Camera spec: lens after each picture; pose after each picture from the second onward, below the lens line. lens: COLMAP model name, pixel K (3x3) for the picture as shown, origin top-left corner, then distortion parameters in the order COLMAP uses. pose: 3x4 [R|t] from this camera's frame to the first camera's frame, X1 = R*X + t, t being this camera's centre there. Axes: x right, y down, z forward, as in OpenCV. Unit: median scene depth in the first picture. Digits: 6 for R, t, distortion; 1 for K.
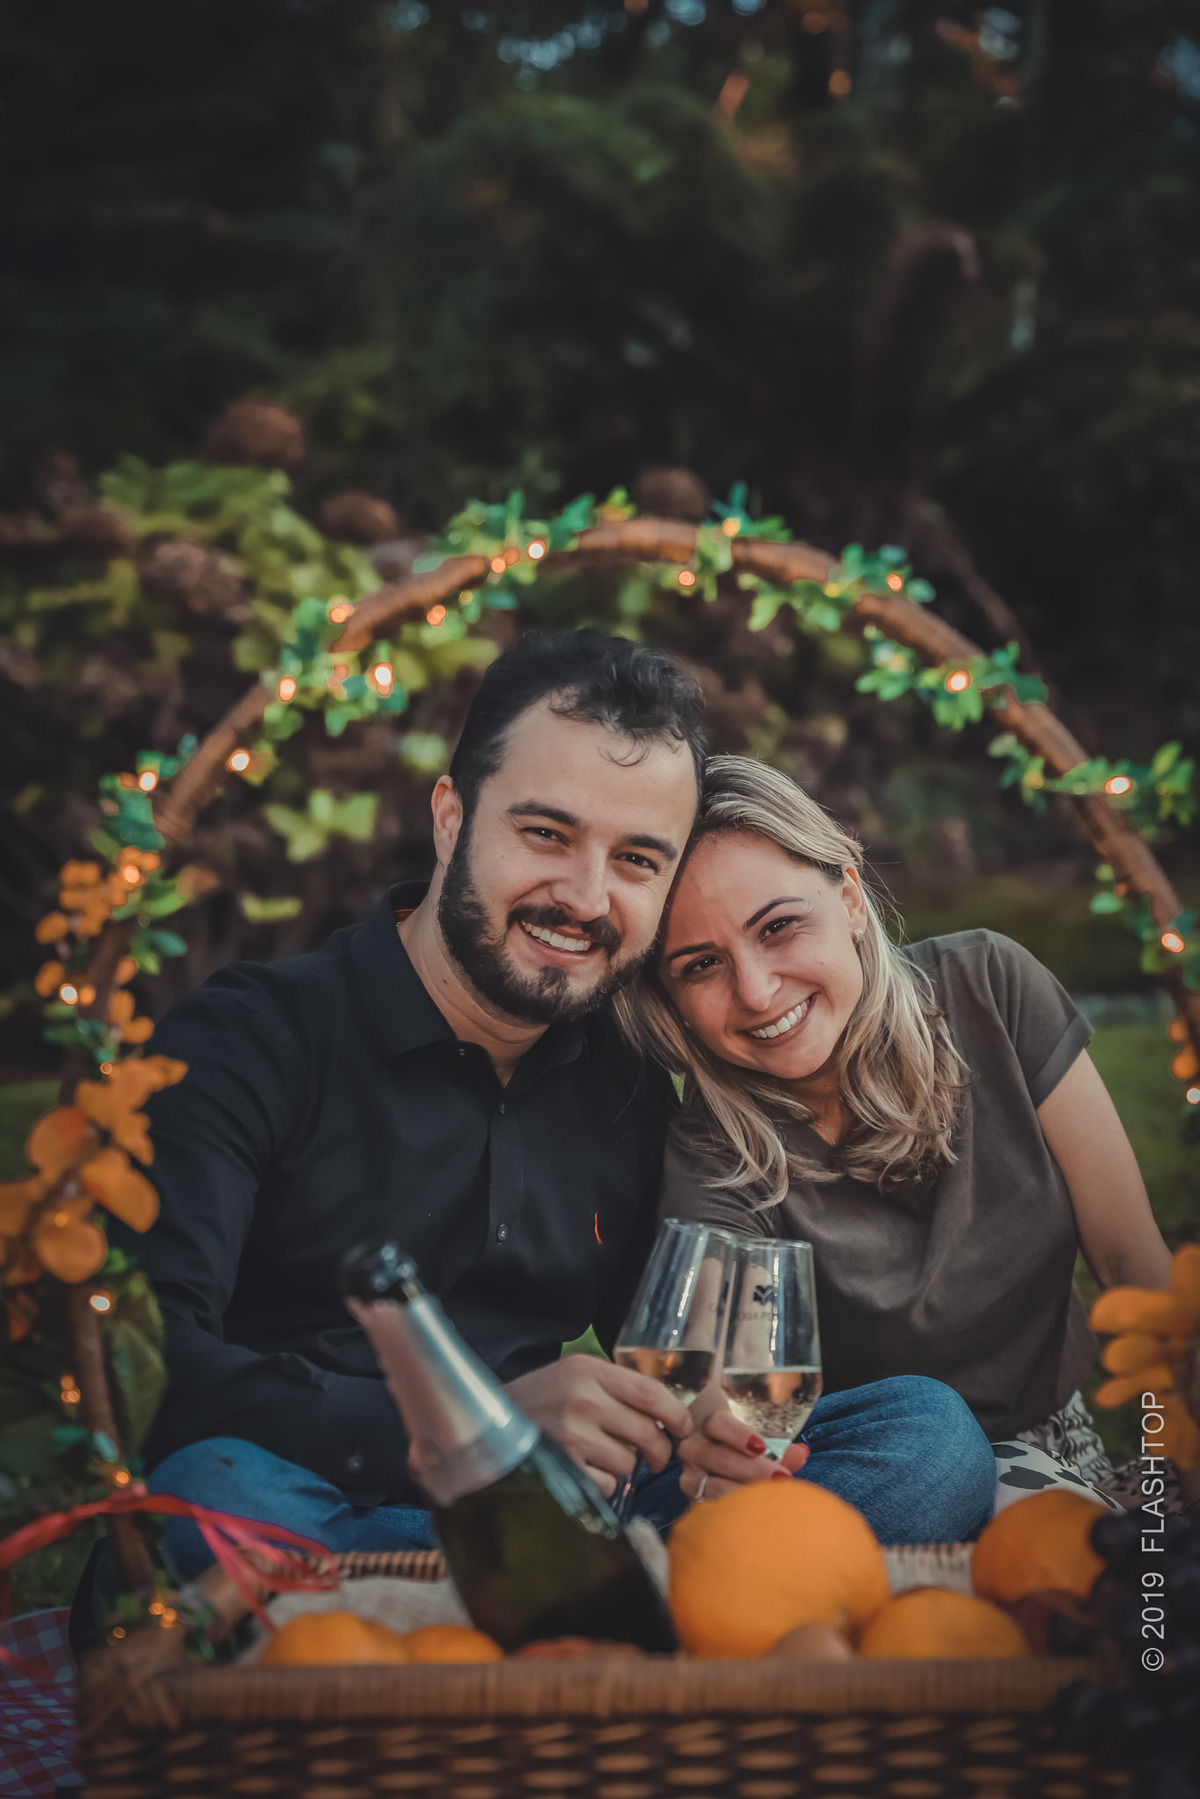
lens RADIAL K [[3523.8, 0, 600.0], [0, 3523.8, 899.5], [0, 0, 1]] dist [0.260717, 0.063482]
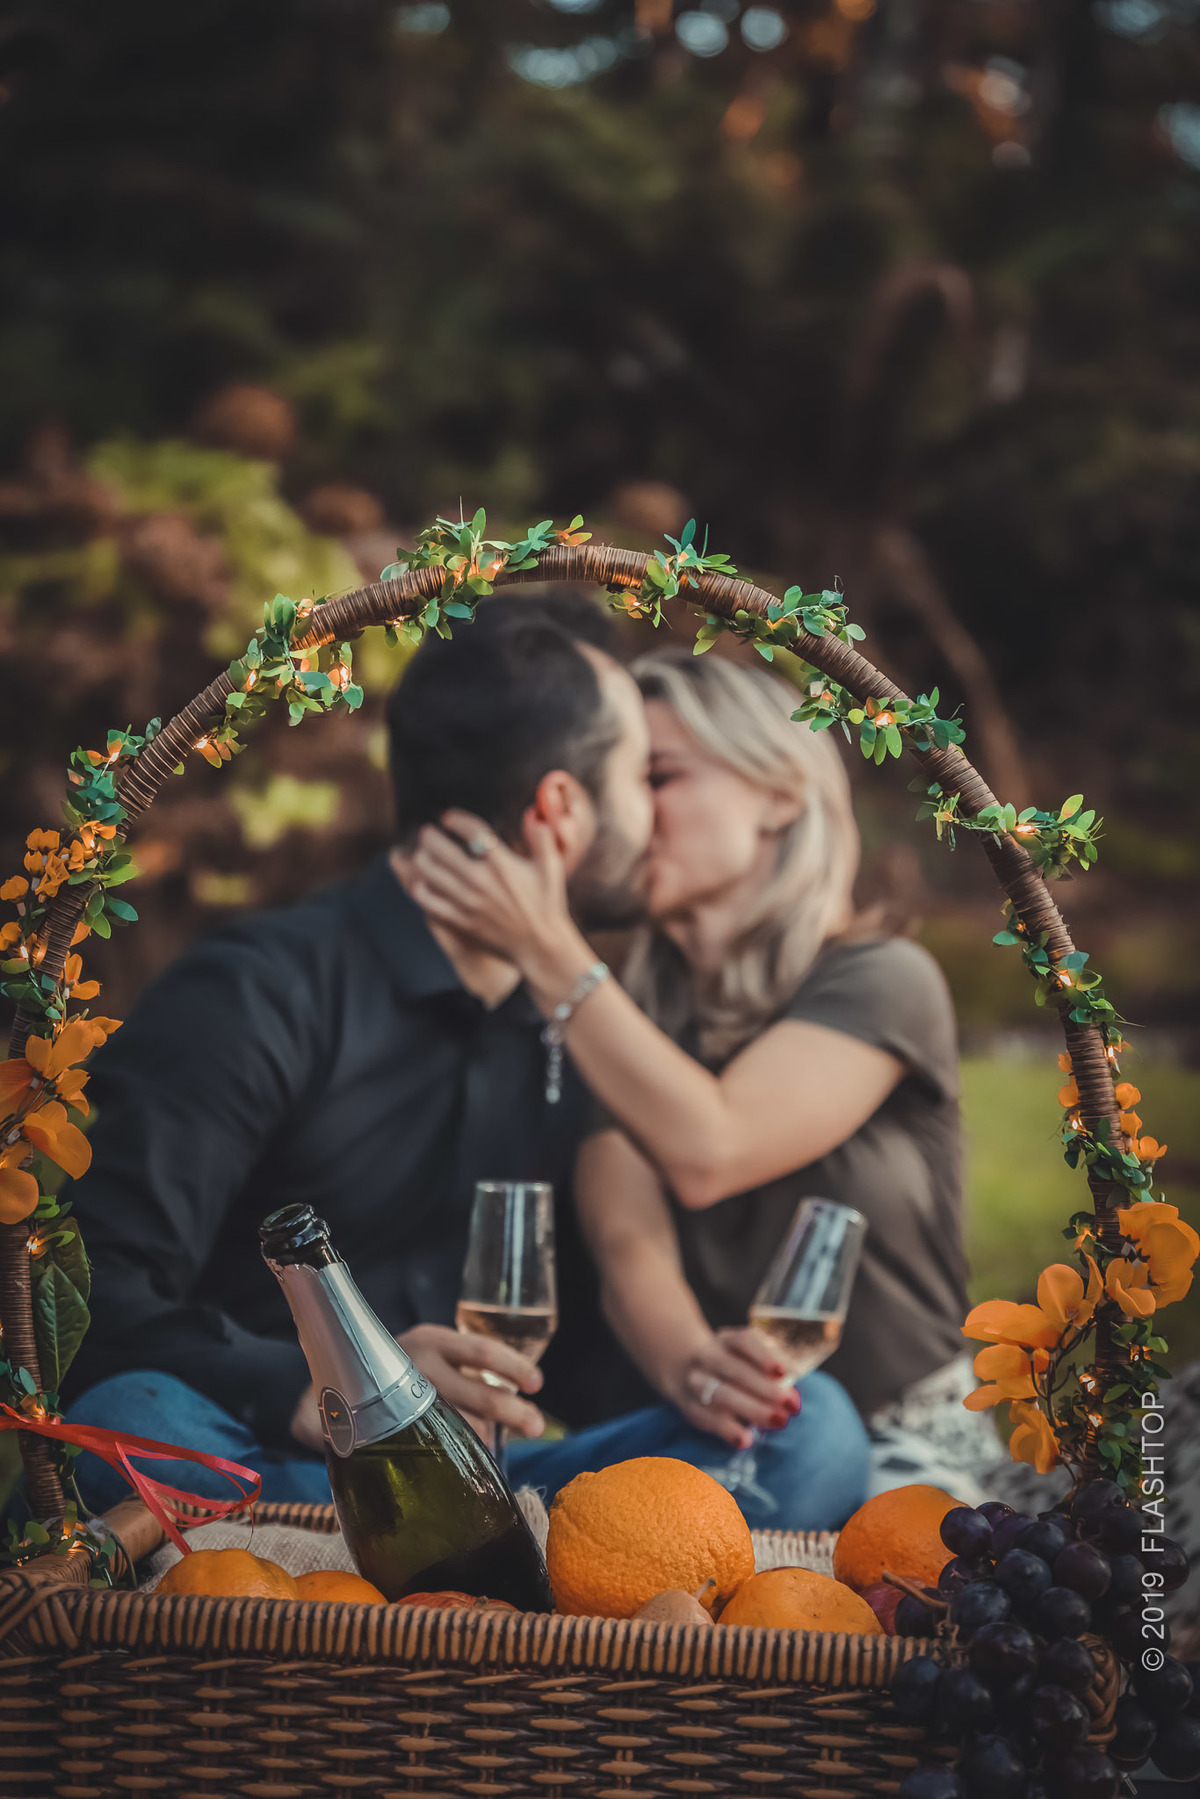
lens RADIAL K [[3523.8, 0, 600.0], [0, 3523.8, 899.5], [0, 0, 1]] dist [0.260717, 0.063482]
pose [[0.997225, 0.073520, 0.011701, 0.007482], [-0.073492, 0.997292, -0.002774, 0.001483], [-0.011874, 0.001907, 0.999928, -0.056383]]
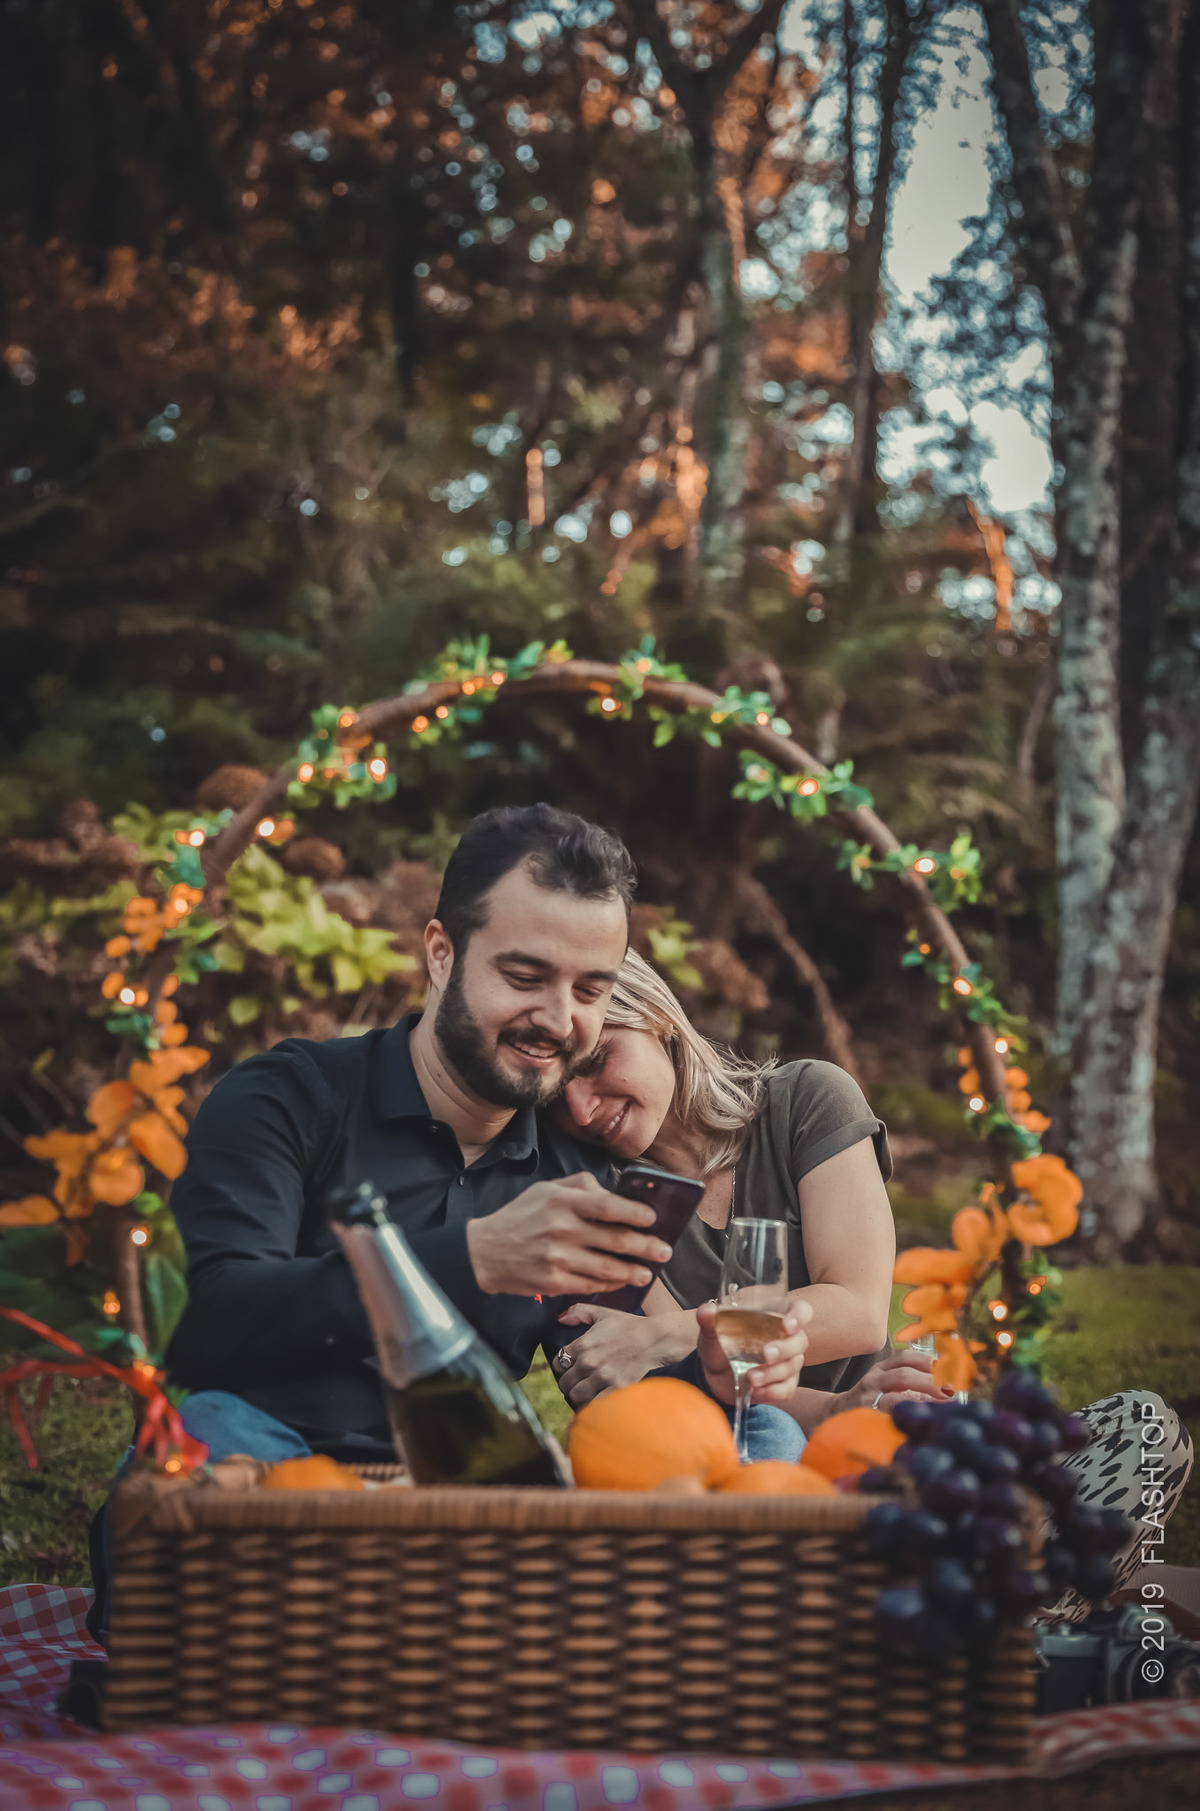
lens RADIAL K [[2787.0, 0, 600.0], [0, 2787.0, 905.5], [0, 0, 1]] dist [0.193181, -0.014395]
pose [[0.998365, 0.040051, 0.040784, -0.018216], [-0.034844, 0.992014, -0.121223, 0.108582], [-0.045313, 0.119603, 0.991787, -0.039180]]
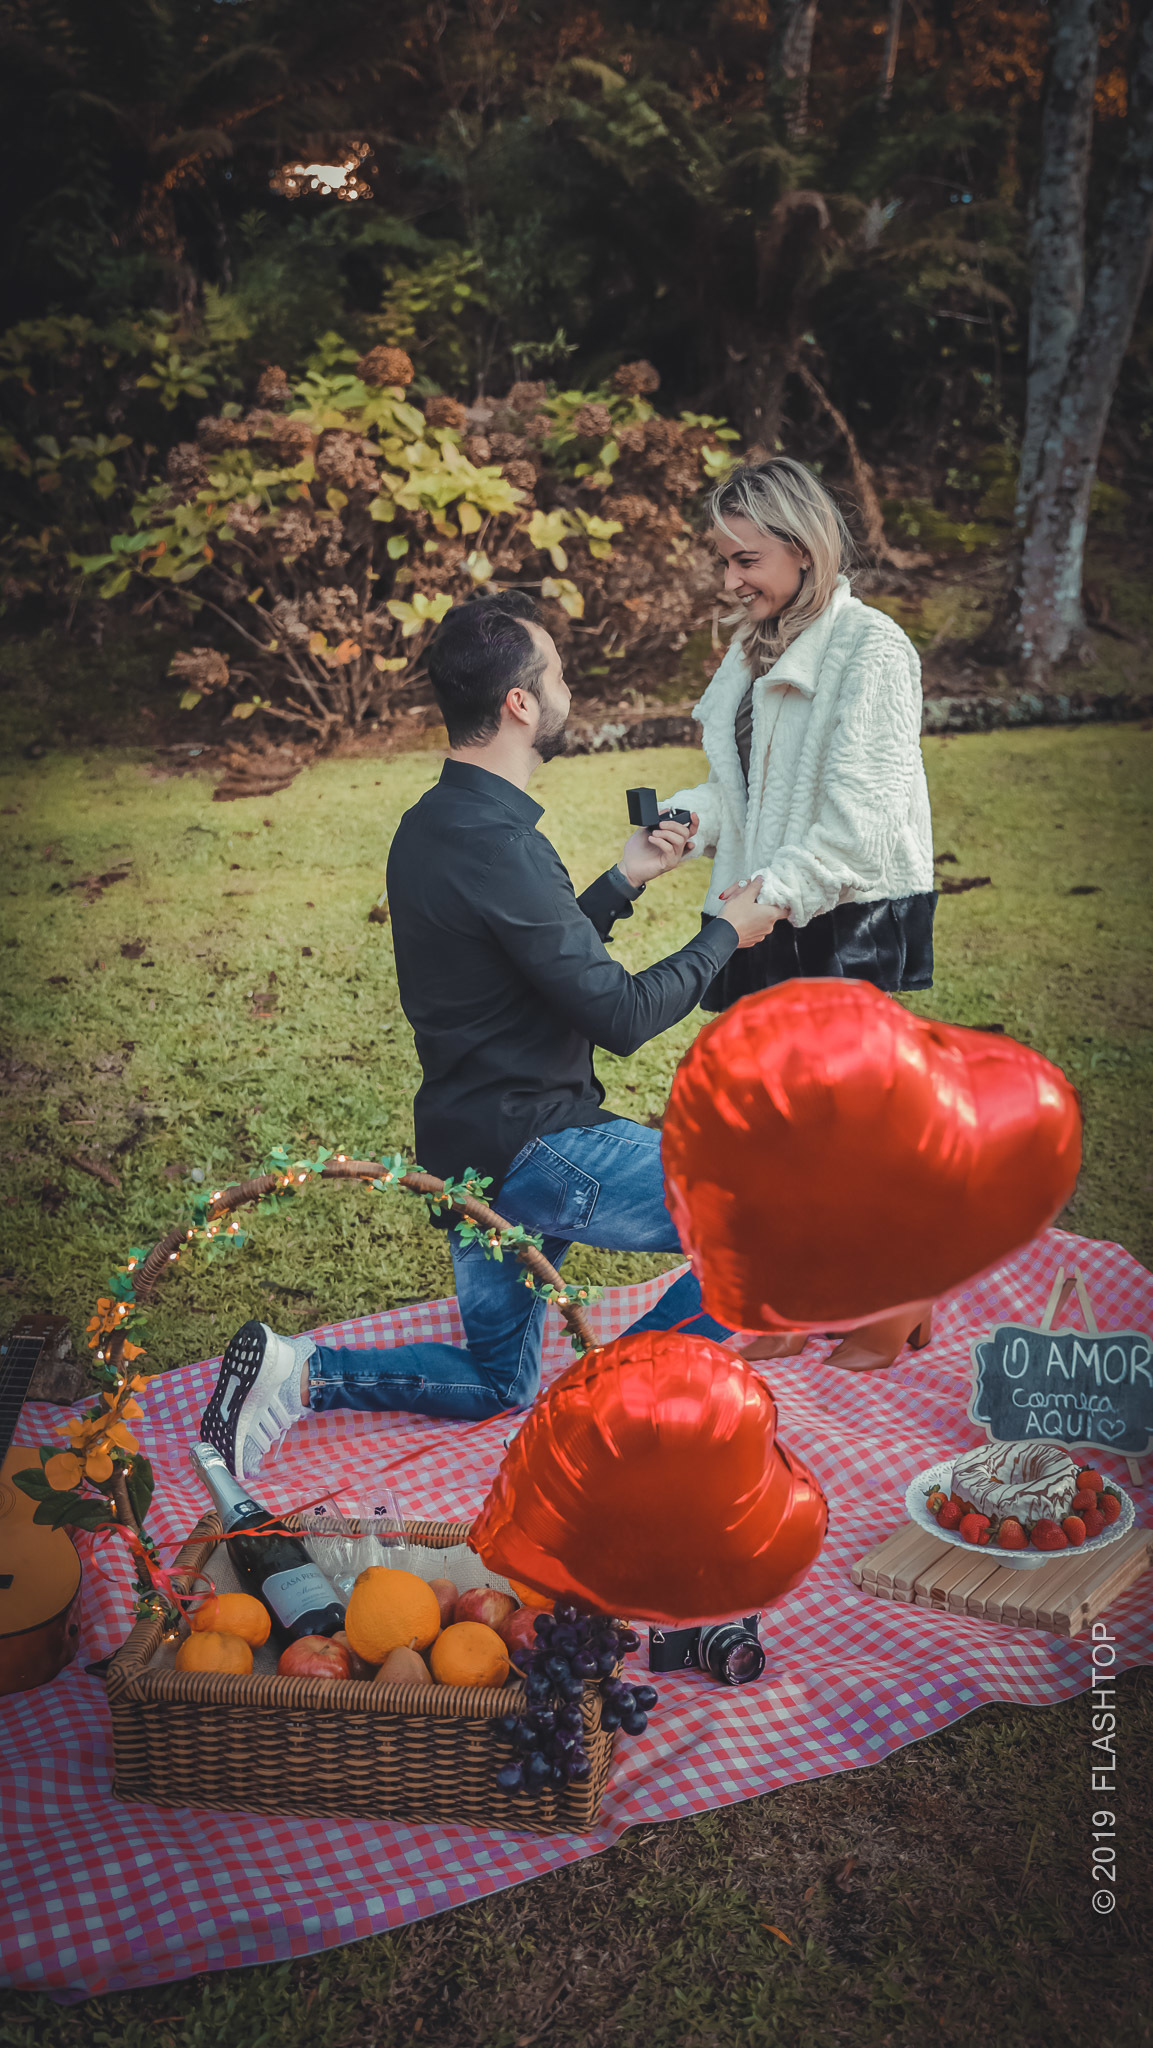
lens RADIAL K [[2048.2, 0, 576.5], [0, 2048.2, 1024.0], [0, 0, 1]] dist [-0.008221, -0.001587]
pose [[0.998367, 0.027610, -0.050008, 0.198852], [-0.009721, 0.944781, 0.327557, -0.570174], [0.056291, -0.326536, 0.943507, -0.122135]]
